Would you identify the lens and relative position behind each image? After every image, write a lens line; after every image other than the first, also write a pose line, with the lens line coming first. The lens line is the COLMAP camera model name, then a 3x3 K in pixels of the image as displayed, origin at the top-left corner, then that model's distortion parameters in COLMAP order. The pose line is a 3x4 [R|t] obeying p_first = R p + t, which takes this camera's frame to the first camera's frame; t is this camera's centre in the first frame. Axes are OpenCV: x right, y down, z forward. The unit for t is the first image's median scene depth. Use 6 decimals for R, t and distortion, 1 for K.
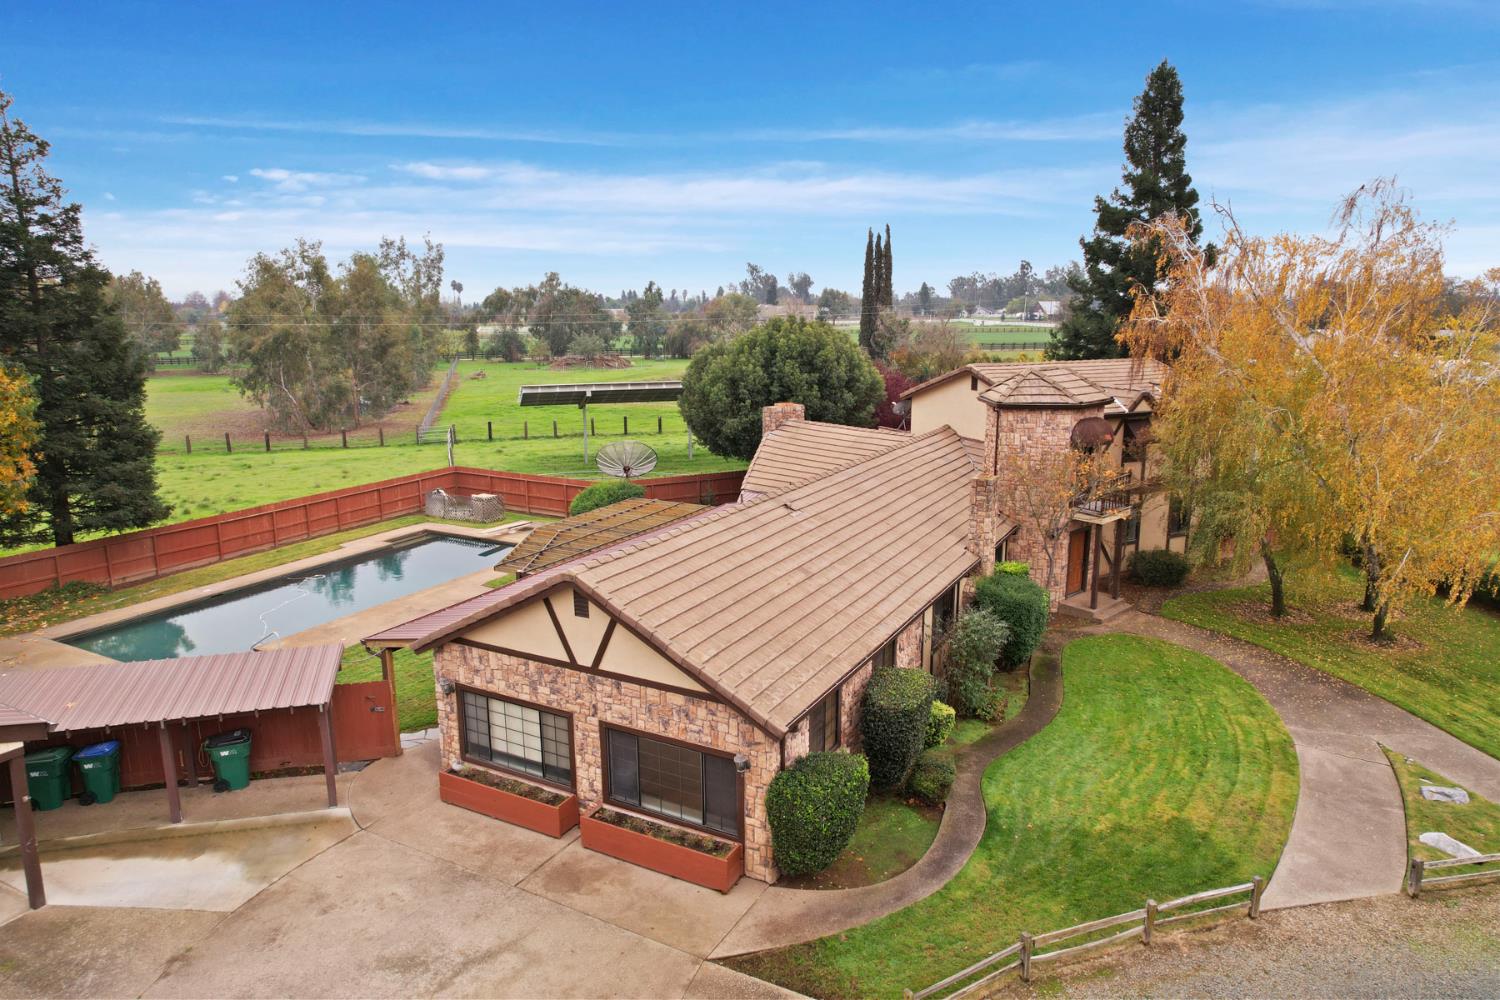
lens RADIAL K [[960.7, 0, 756.4], [0, 960.7, 489.0], [0, 0, 1]] dist [-0.073144, 0.066507]
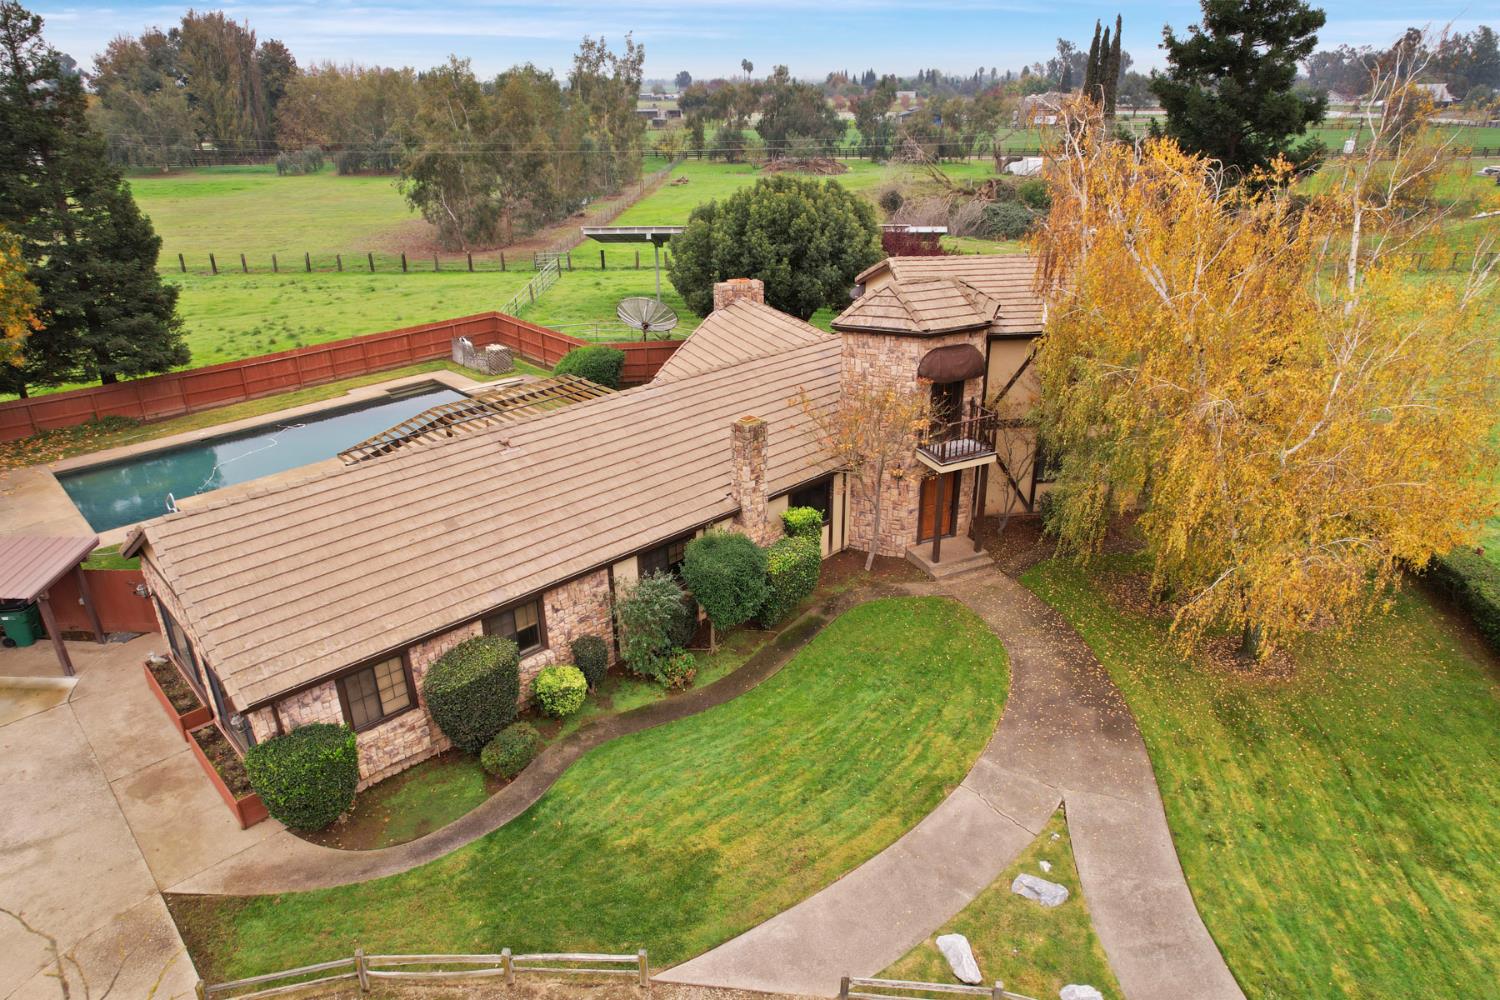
lens RADIAL K [[960.7, 0, 756.4], [0, 960.7, 489.0], [0, 0, 1]] dist [-0.073144, 0.066507]
pose [[0.951251, 0.116453, -0.285588, 0.378593], [-0.052435, 0.973560, 0.222332, -0.111880], [0.303928, -0.196519, 0.932206, 0.109042]]
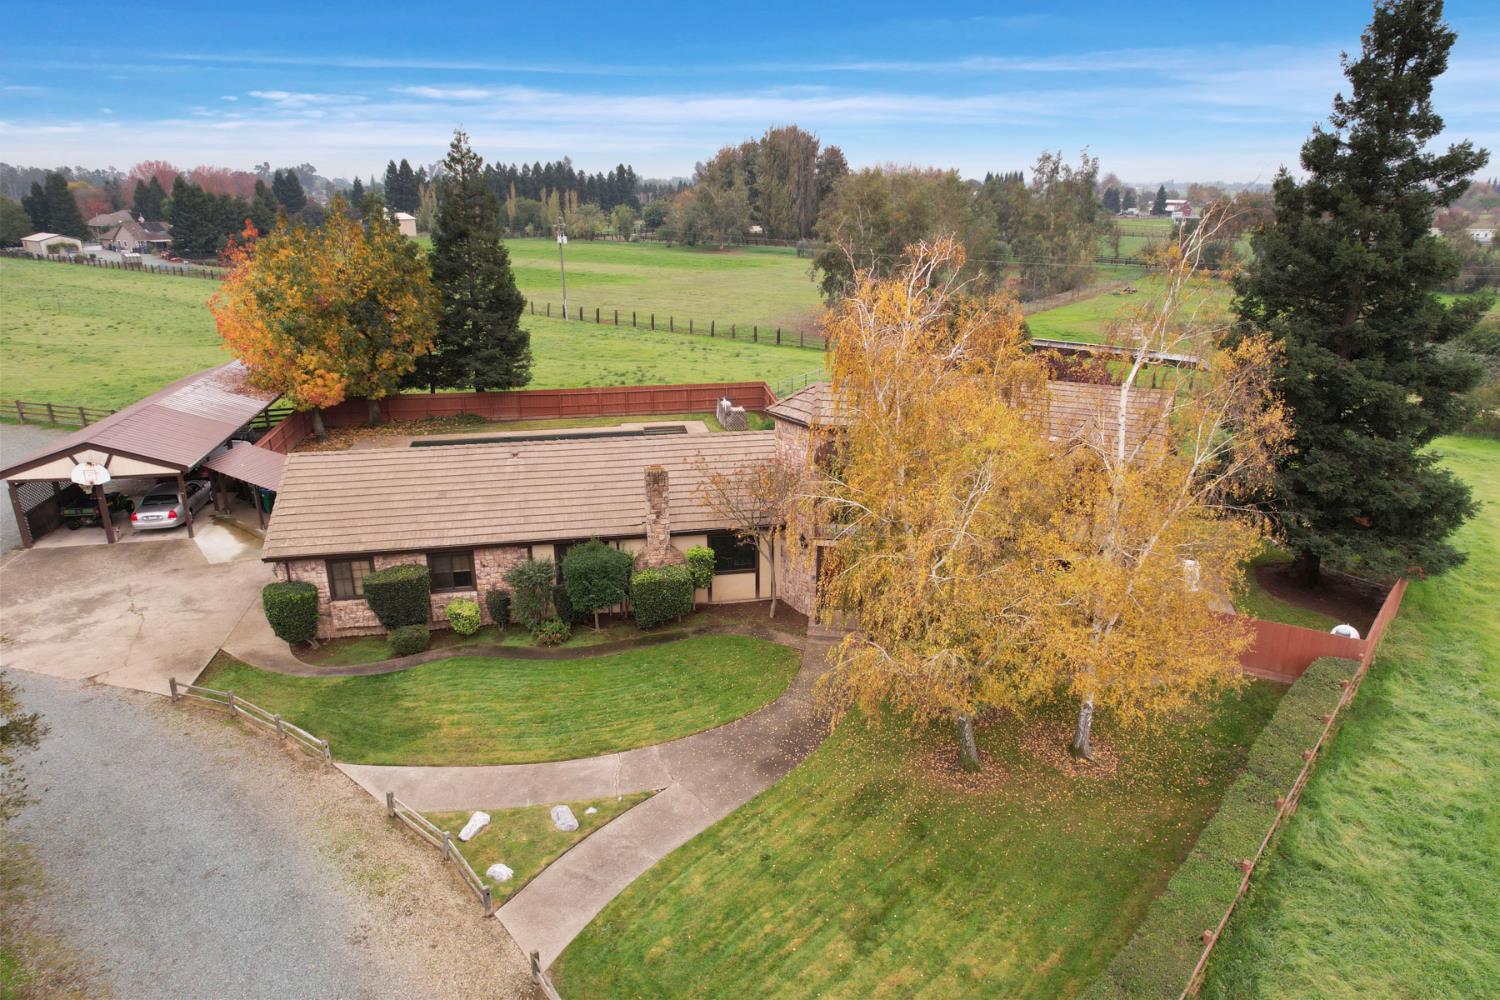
lens RADIAL K [[960.7, 0, 756.4], [0, 960.7, 489.0], [0, 0, 1]] dist [-0.073144, 0.066507]
pose [[0.626530, 0.244538, -0.740042, 0.893885], [-0.153240, 0.969621, 0.190665, -0.173827], [0.764184, -0.006053, 0.644969, 0.240177]]
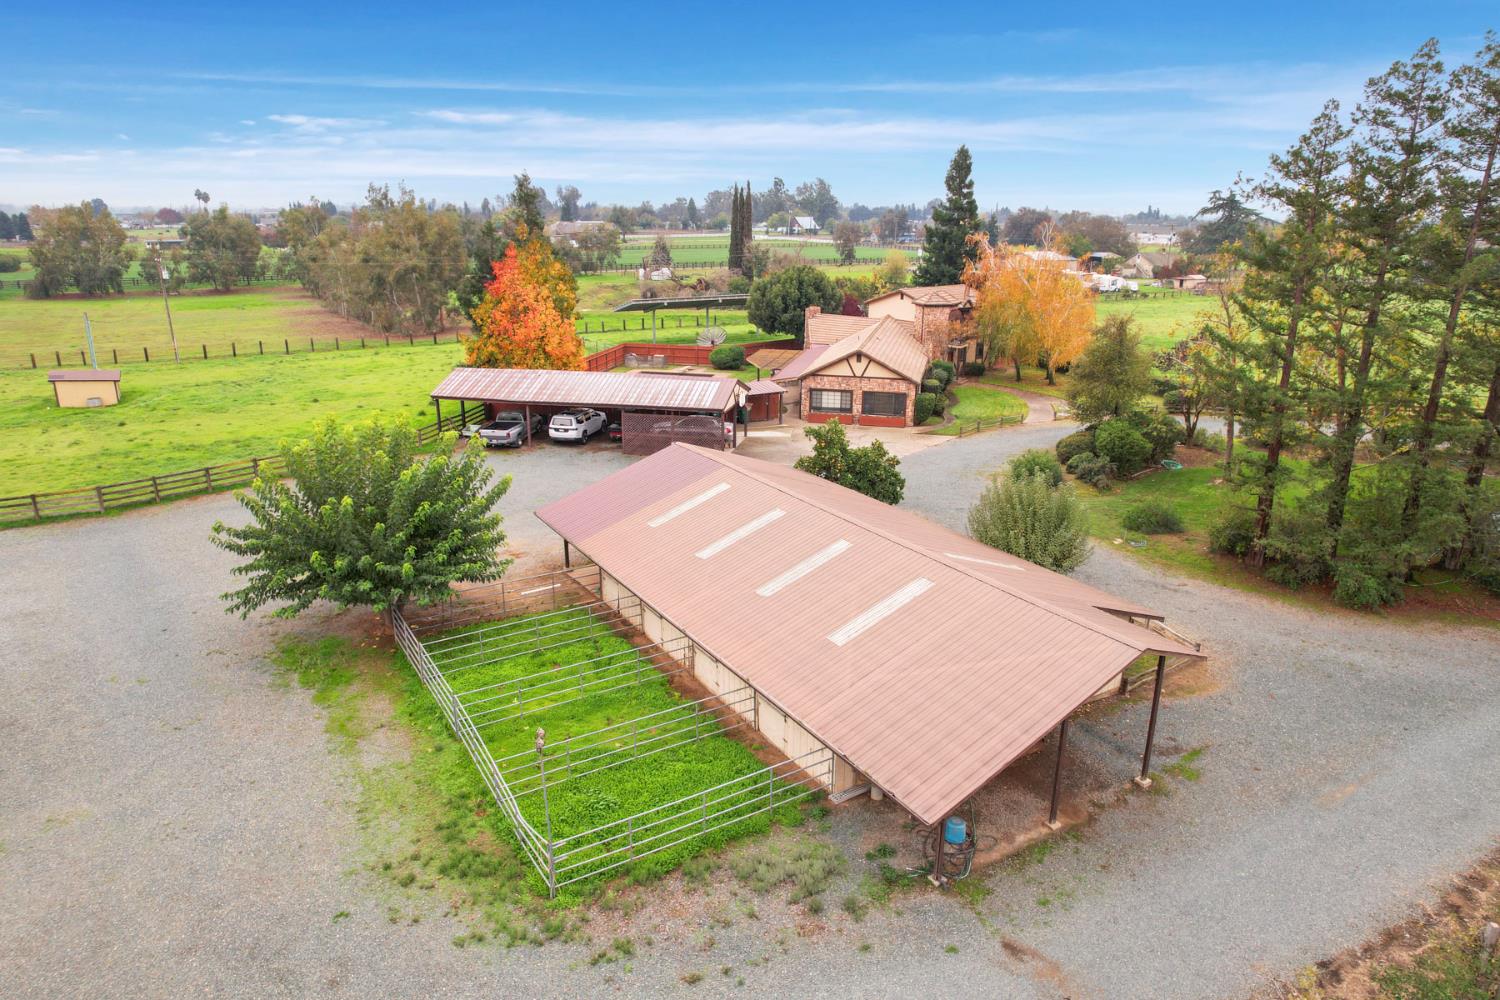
lens RADIAL K [[960.7, 0, 756.4], [0, 960.7, 489.0], [0, 0, 1]] dist [-0.073144, 0.066507]
pose [[0.963260, -0.065365, 0.260494, -0.792489], [0.040599, 0.994224, 0.099352, 0.118847], [-0.265484, -0.085126, 0.960350, -1.276220]]
